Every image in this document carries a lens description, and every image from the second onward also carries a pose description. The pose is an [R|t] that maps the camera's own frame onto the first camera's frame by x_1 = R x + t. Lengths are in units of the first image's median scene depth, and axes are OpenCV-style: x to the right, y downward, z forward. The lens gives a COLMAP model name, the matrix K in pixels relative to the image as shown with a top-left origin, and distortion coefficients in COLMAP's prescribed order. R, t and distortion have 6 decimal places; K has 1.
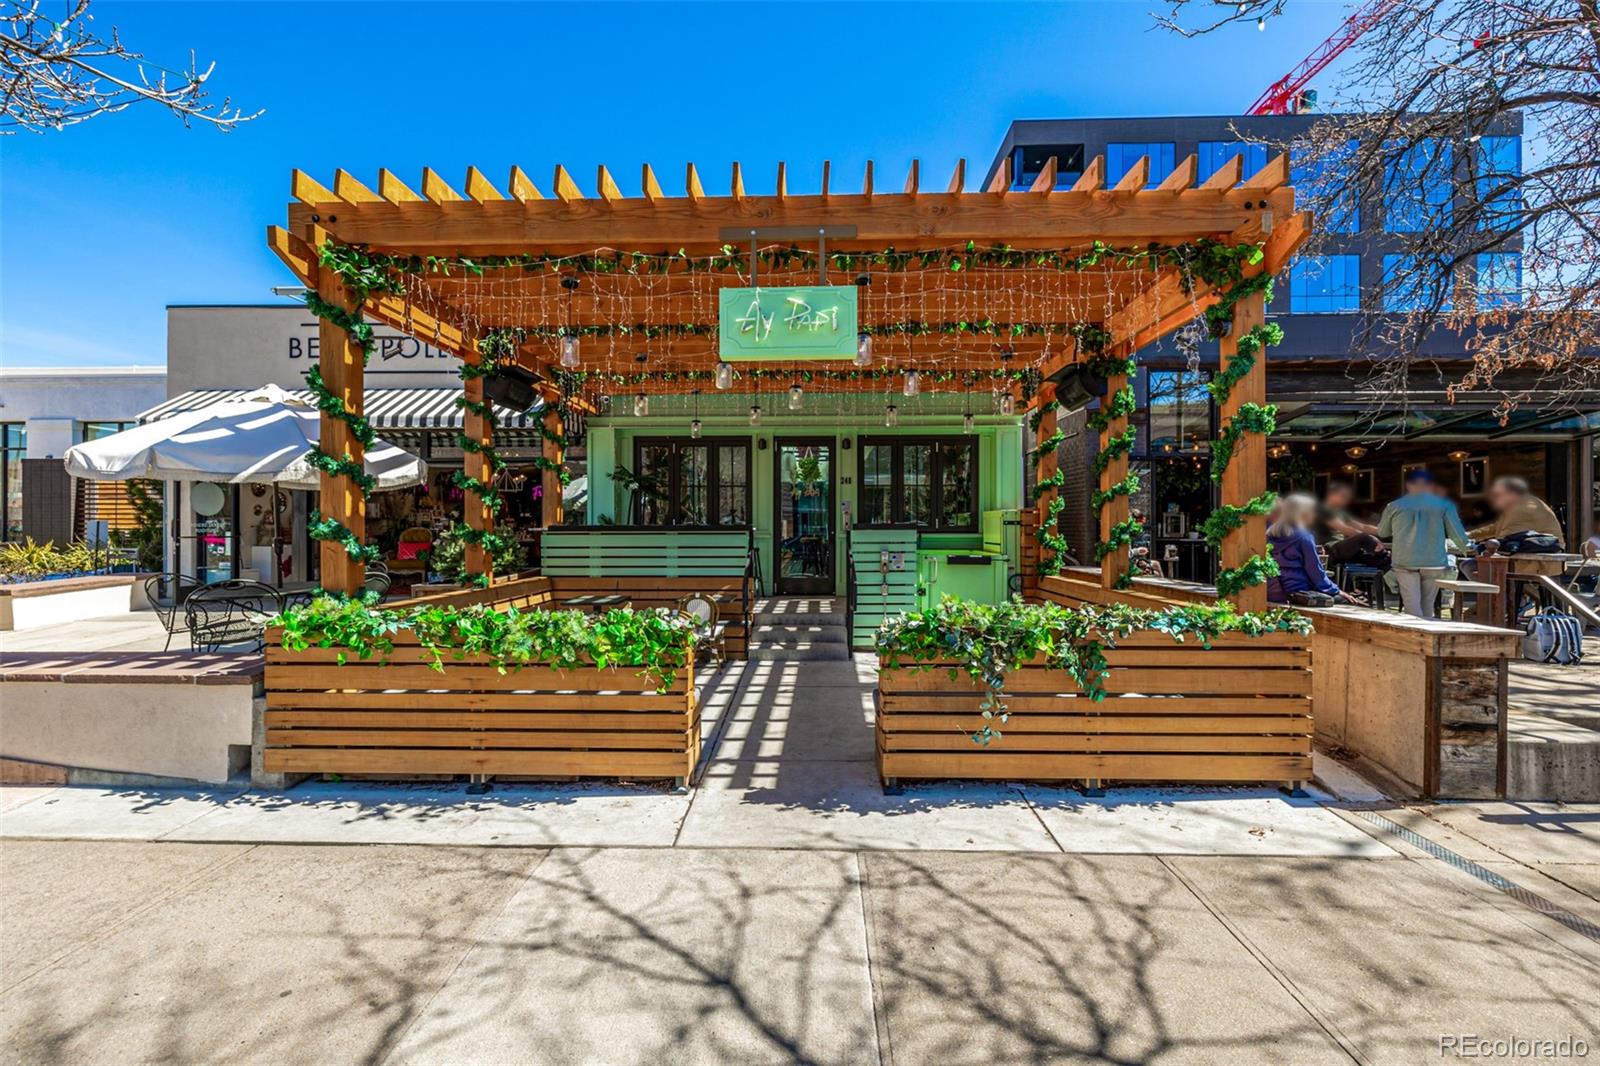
lens RADIAL K [[669.8, 0, 798.2], [0, 669.8, 533.2], [0, 0, 1]] dist [0.001649, 0.000060]
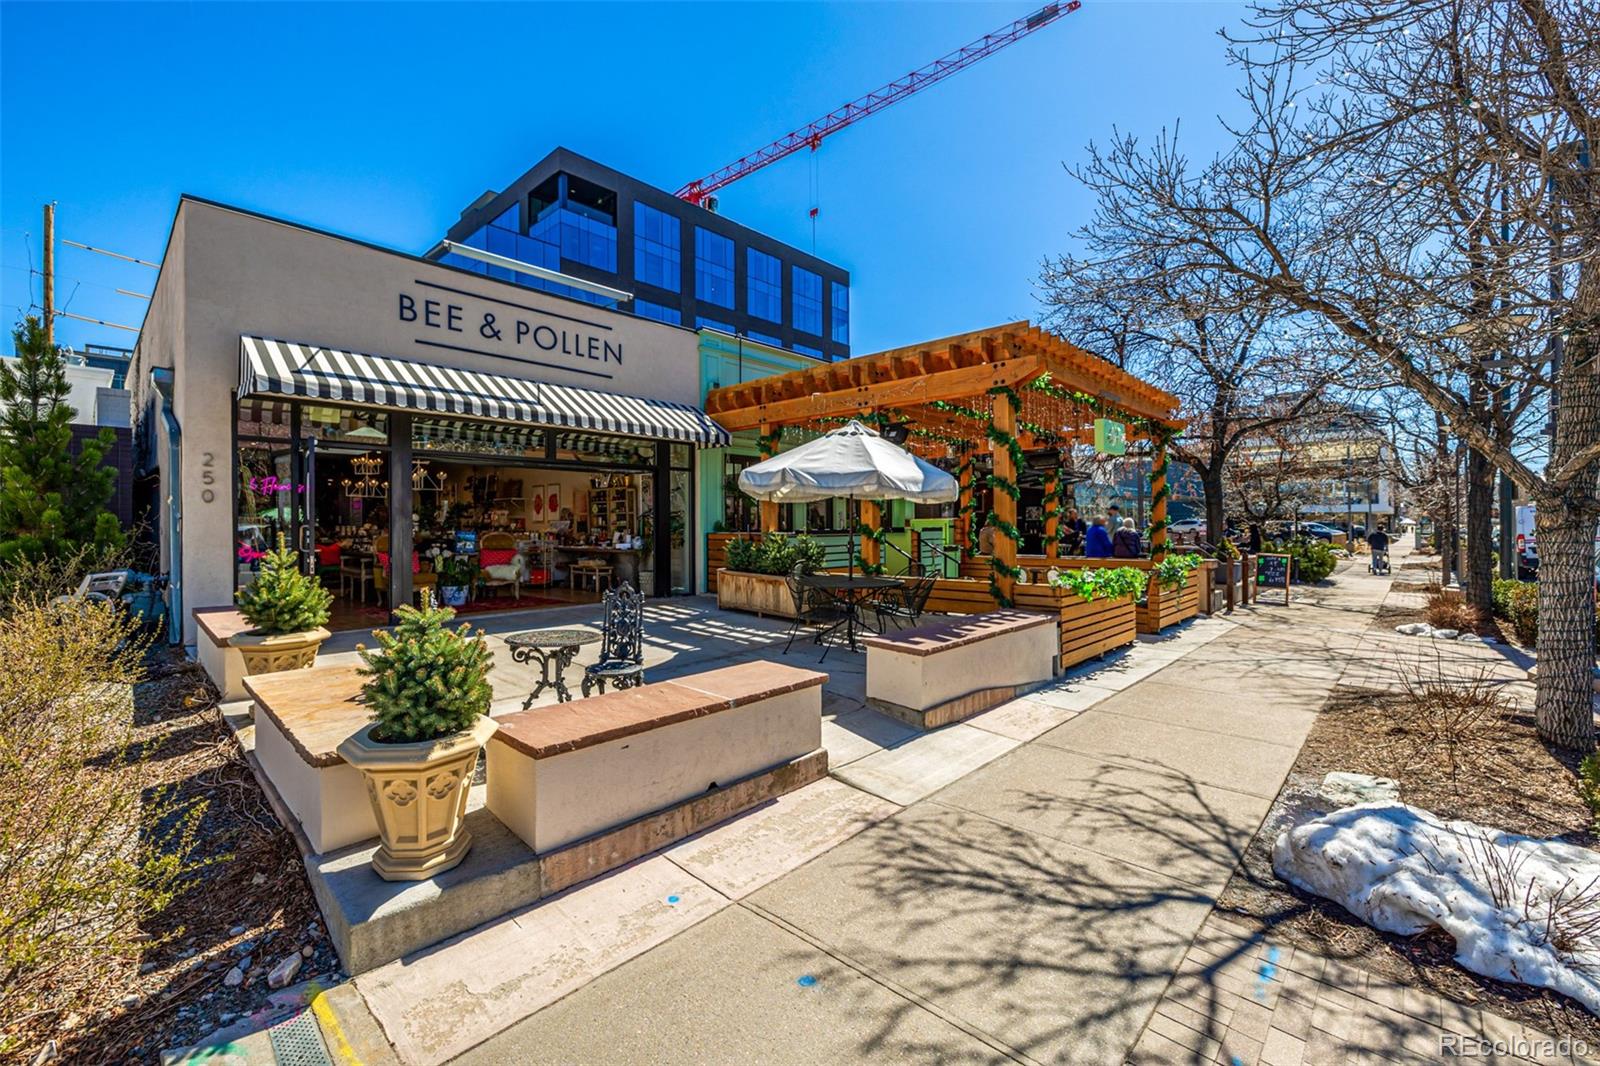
lens RADIAL K [[669.8, 0, 792.4], [0, 669.8, 530.0], [0, 0, 1]] dist [0.001649, 0.000060]
pose [[0.665346, 0.004094, 0.746524, -1.041830], [0.001539, 0.999975, -0.006855, -0.004489], [-0.746534, 0.005710, 0.665323, 0.121569]]
